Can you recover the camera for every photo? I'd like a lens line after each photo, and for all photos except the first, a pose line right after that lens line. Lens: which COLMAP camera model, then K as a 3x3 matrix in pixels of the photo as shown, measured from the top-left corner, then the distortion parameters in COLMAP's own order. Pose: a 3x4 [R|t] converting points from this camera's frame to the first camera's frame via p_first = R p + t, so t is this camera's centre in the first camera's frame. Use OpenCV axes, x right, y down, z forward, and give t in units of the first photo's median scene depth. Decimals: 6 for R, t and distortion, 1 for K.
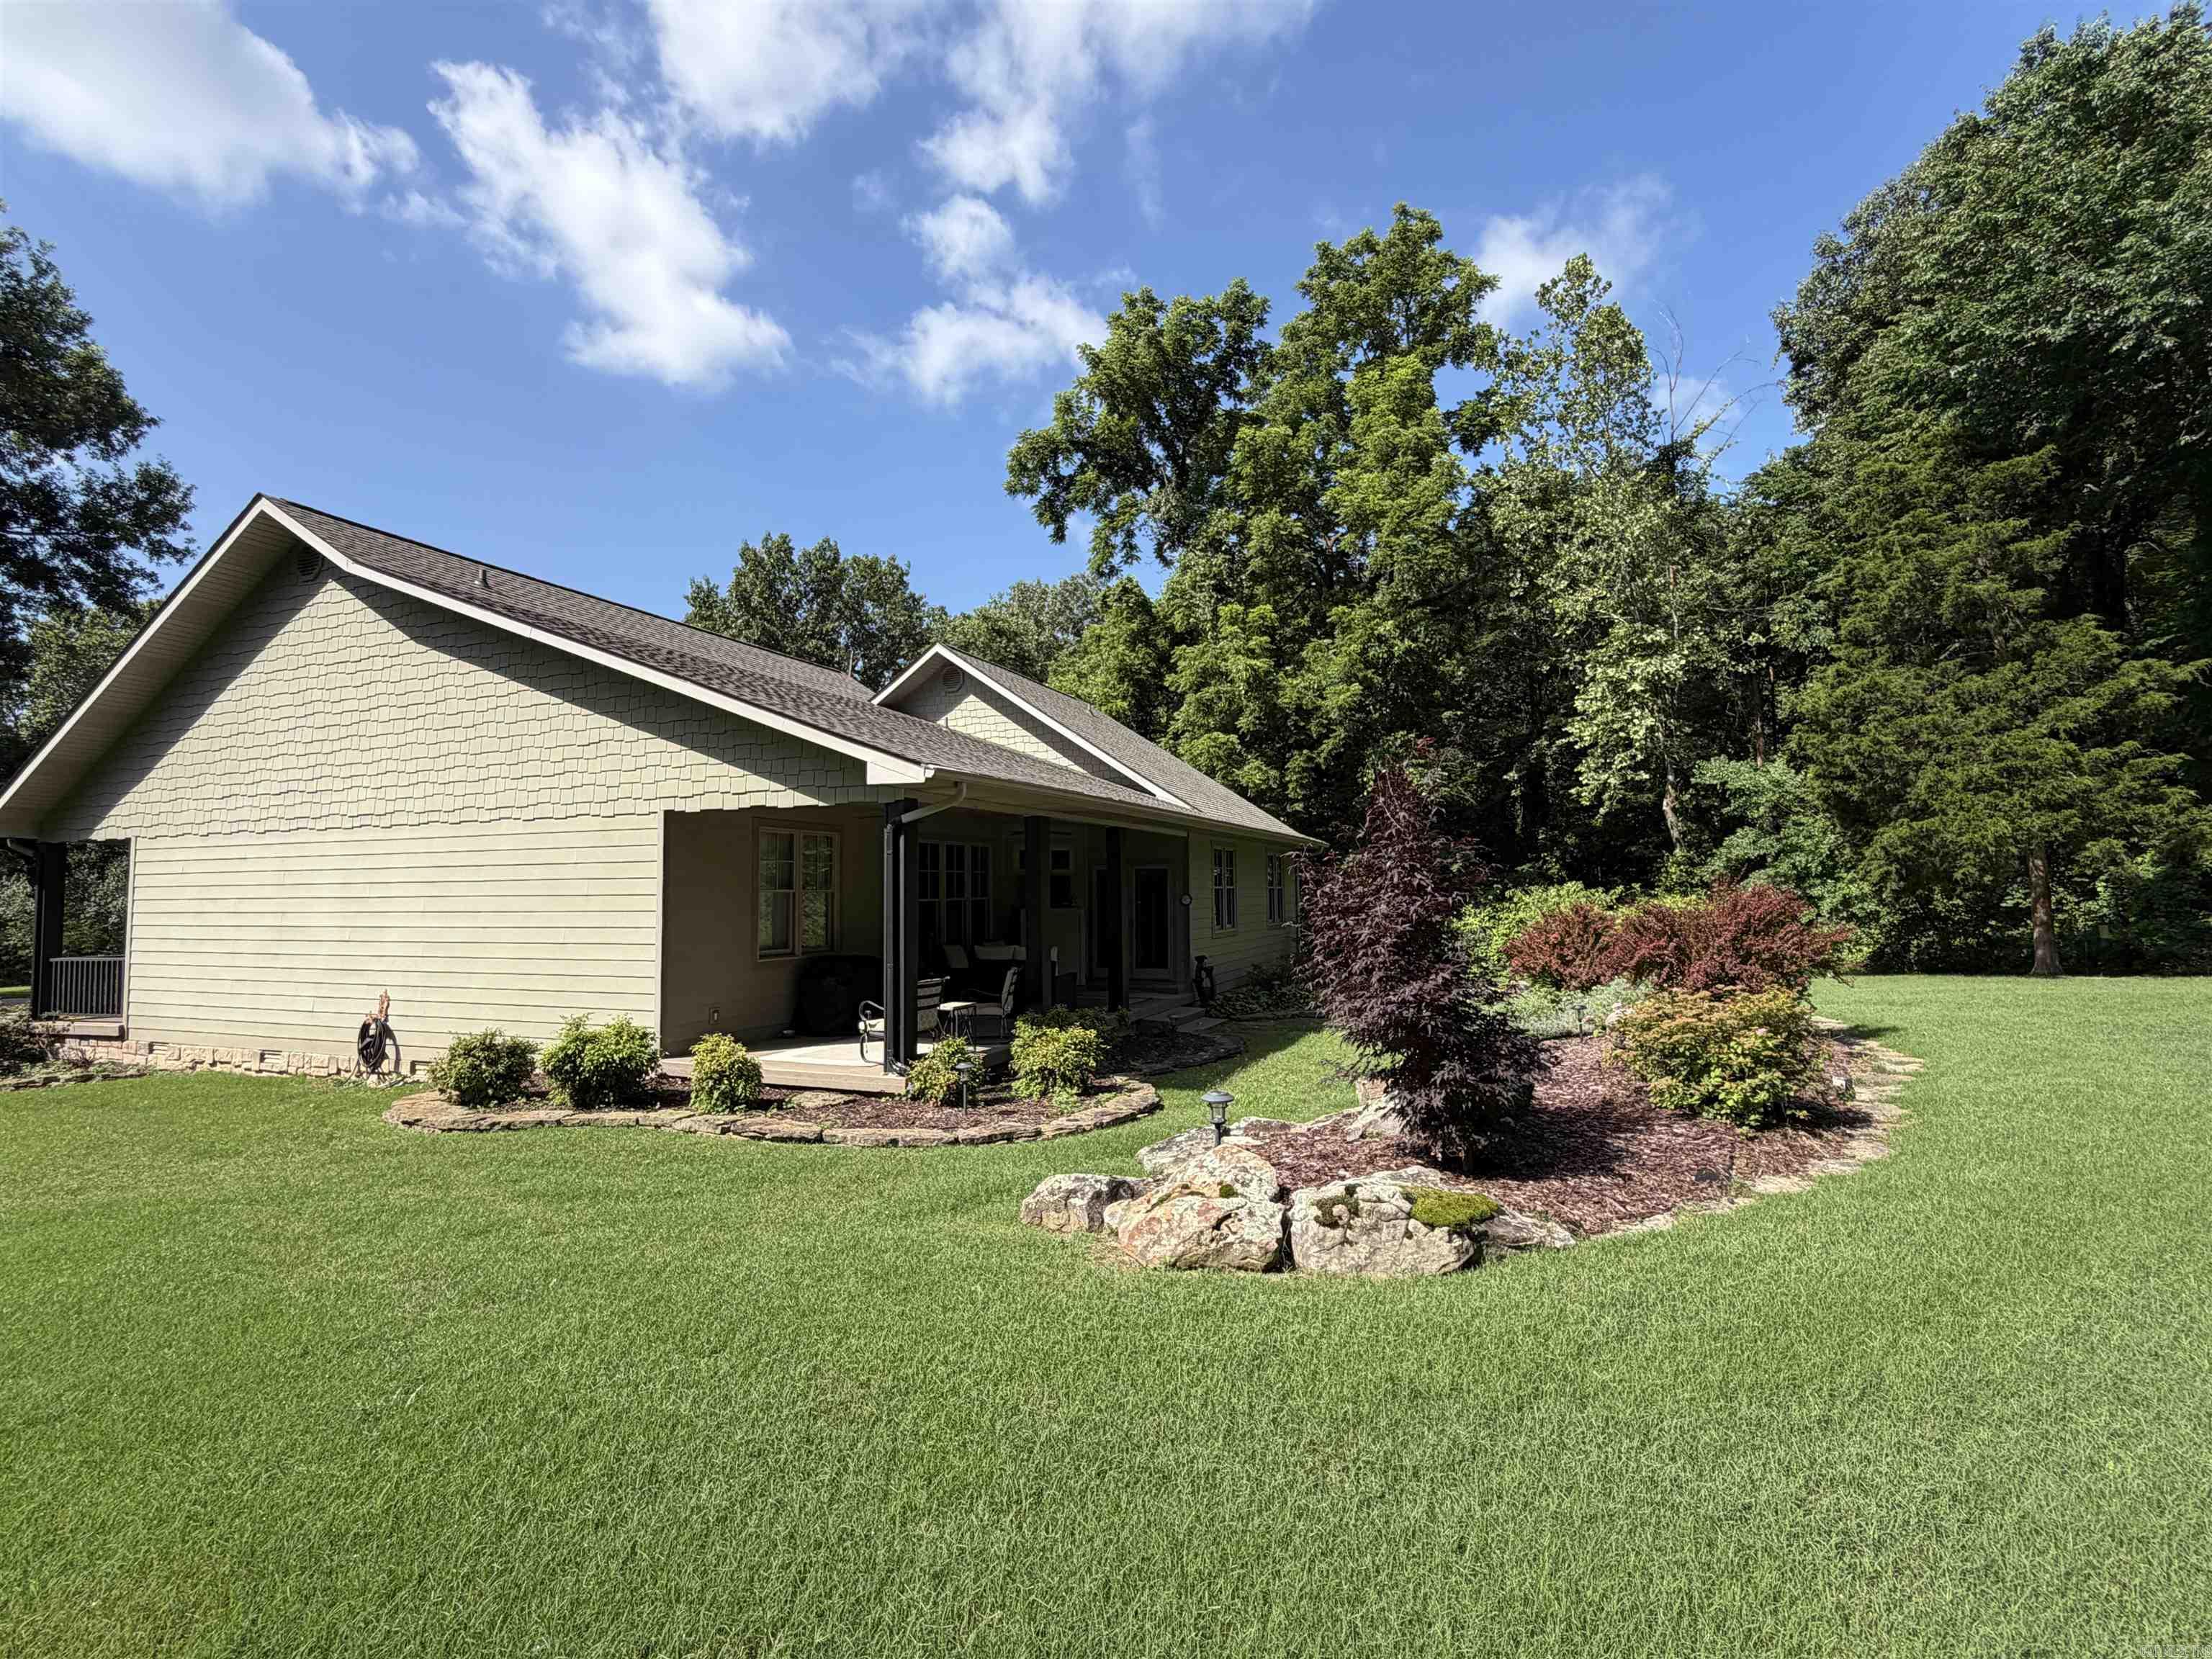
lens RADIAL K [[1088.2, 0, 1106.0], [0, 1088.2, 829.5], [0, 0, 1]] dist [-0.002900, 0.000228]
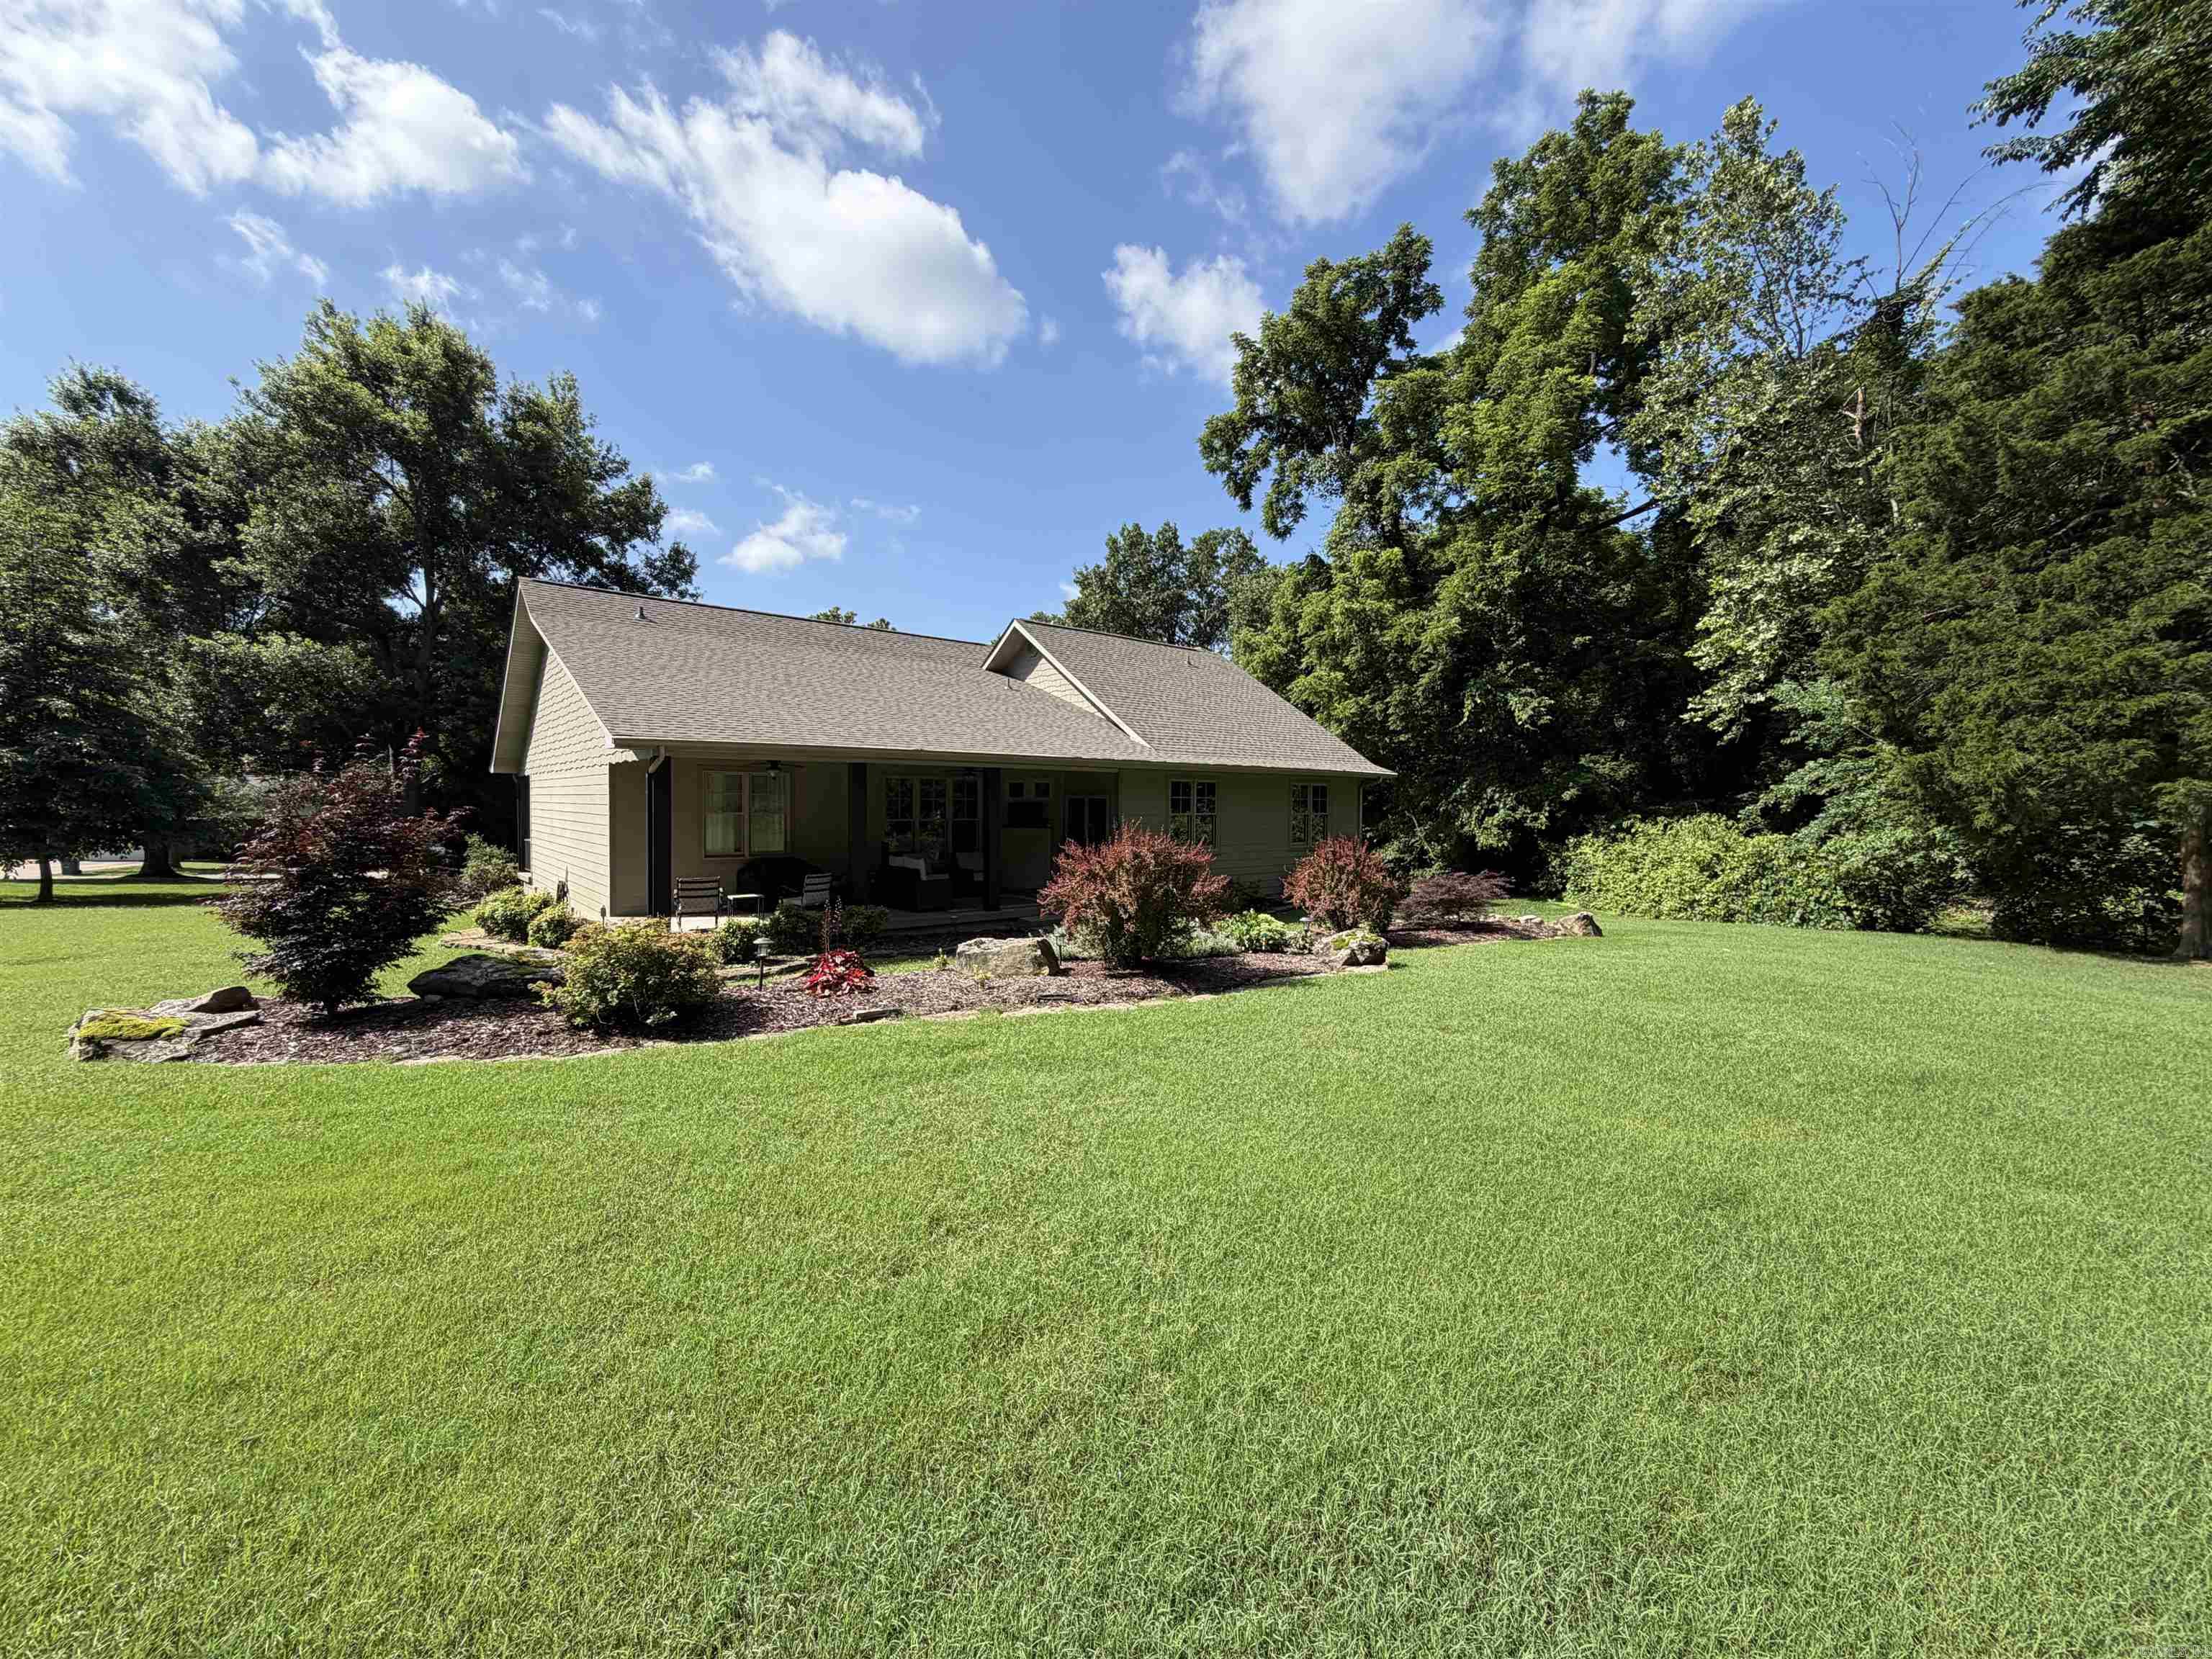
lens RADIAL K [[887.5, 0, 1106.0], [0, 887.5, 829.5], [0, 0, 1]] dist [-0.001543, -0.000131]
pose [[0.878585, 0.031829, -0.476524, 0.370641], [0.011223, 0.996125, 0.087227, -0.011182], [0.477454, -0.081984, 0.874824, 0.092497]]
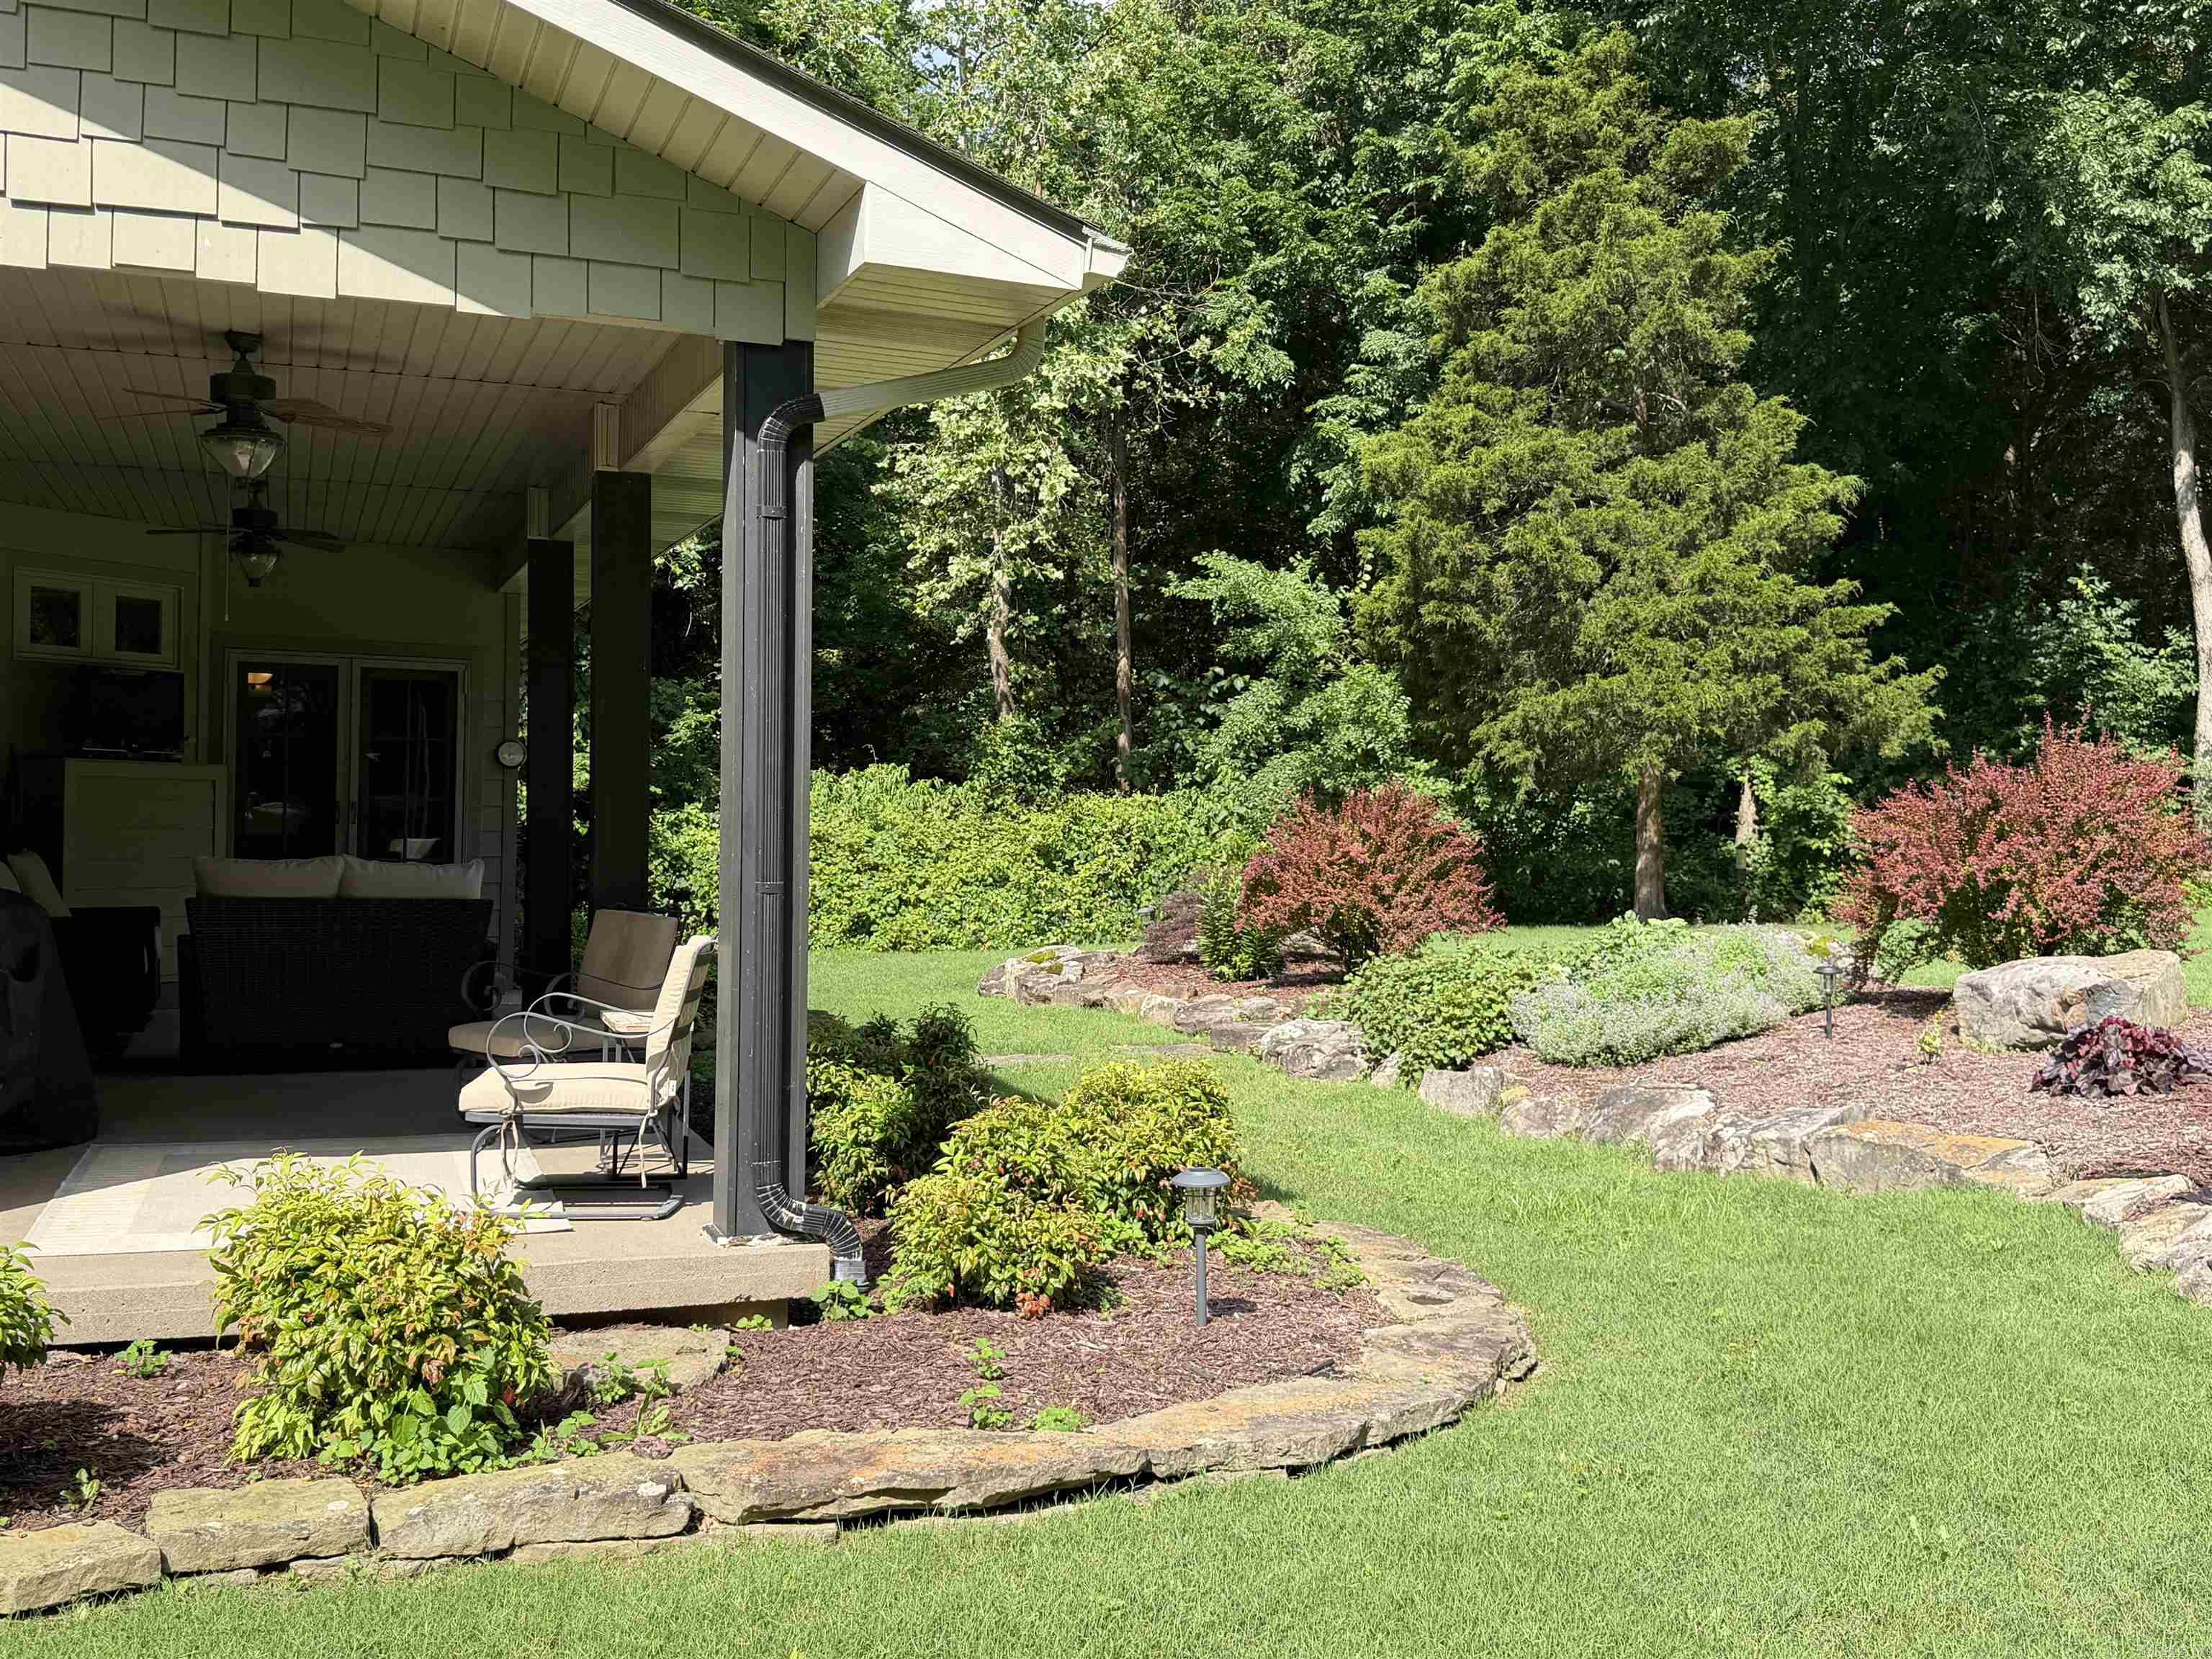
lens RADIAL K [[2157.0, 0, 1106.0], [0, 2157.0, 829.5], [0, 0, 1]] dist [0.095861, -0.004185]
pose [[0.734970, 0.019410, 0.677822, -0.208121], [-0.067068, 0.996770, 0.044179, 0.029325], [-0.674775, -0.077931, 0.733898, 0.189379]]
